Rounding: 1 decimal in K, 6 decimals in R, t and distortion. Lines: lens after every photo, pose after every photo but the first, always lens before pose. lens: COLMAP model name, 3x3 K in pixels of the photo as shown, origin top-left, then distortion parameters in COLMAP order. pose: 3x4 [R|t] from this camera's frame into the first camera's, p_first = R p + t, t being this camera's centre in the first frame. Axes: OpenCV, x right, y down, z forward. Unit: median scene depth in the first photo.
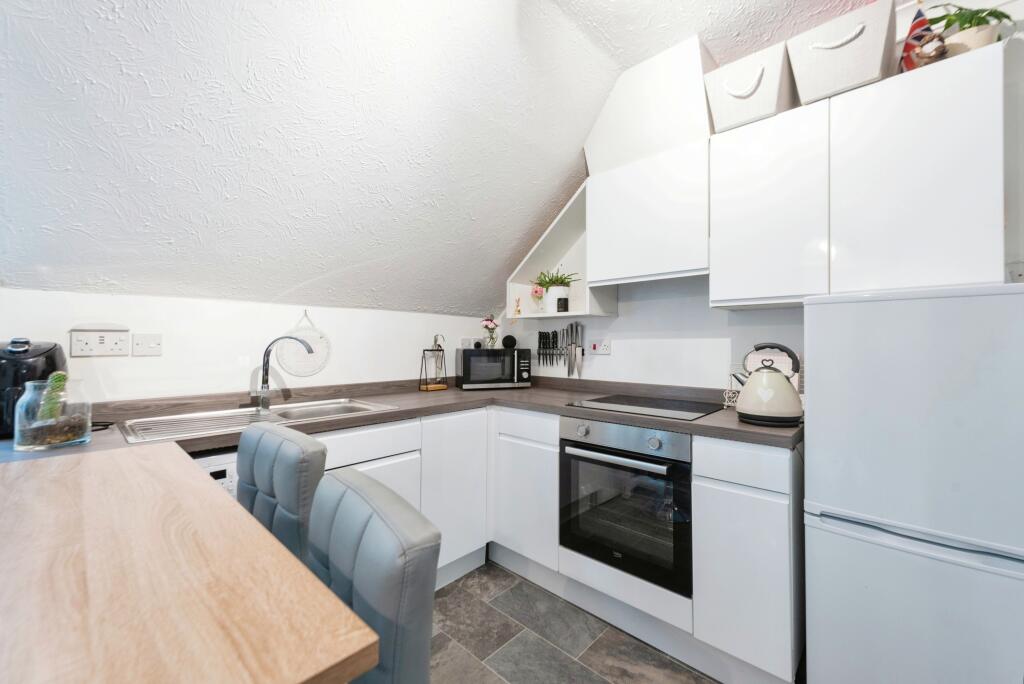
lens RADIAL K [[400.2, 0, 533.4], [0, 400.2, 334.5], [0, 0, 1]] dist [-0.000566, -0.000981]
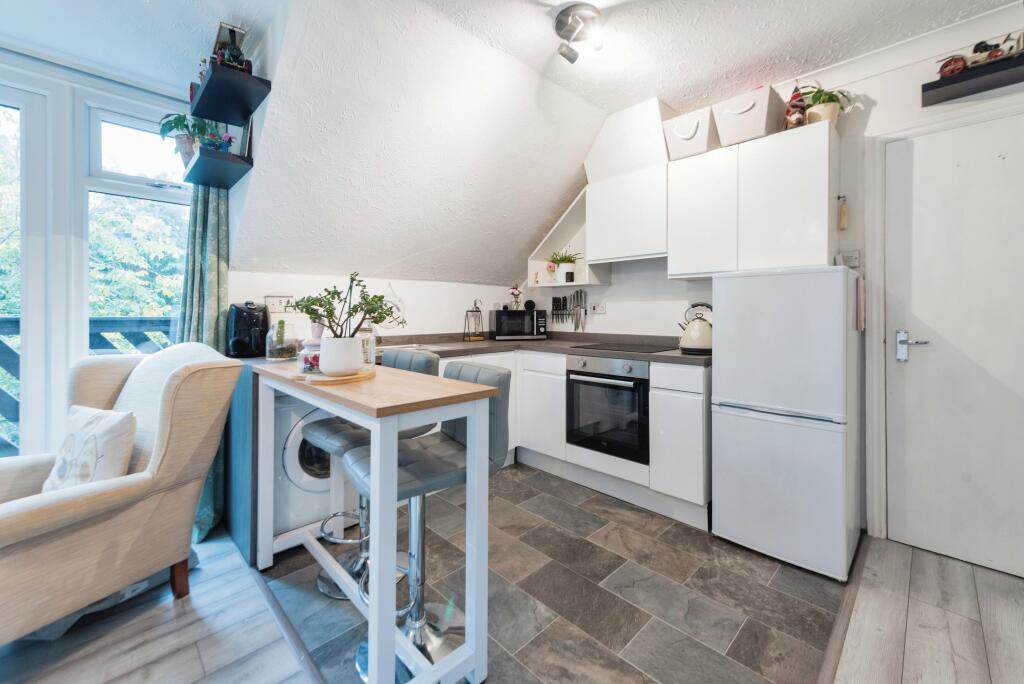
lens RADIAL K [[400.2, 0, 535.8], [0, 400.2, 309.4], [0, 0, 1]] dist [-0.000566, -0.000981]
pose [[0.999401, -0.003947, -0.034393, 0.005910], [0.004589, 0.999816, 0.018634, 0.012364], [0.034313, -0.018781, 0.999235, -0.443768]]
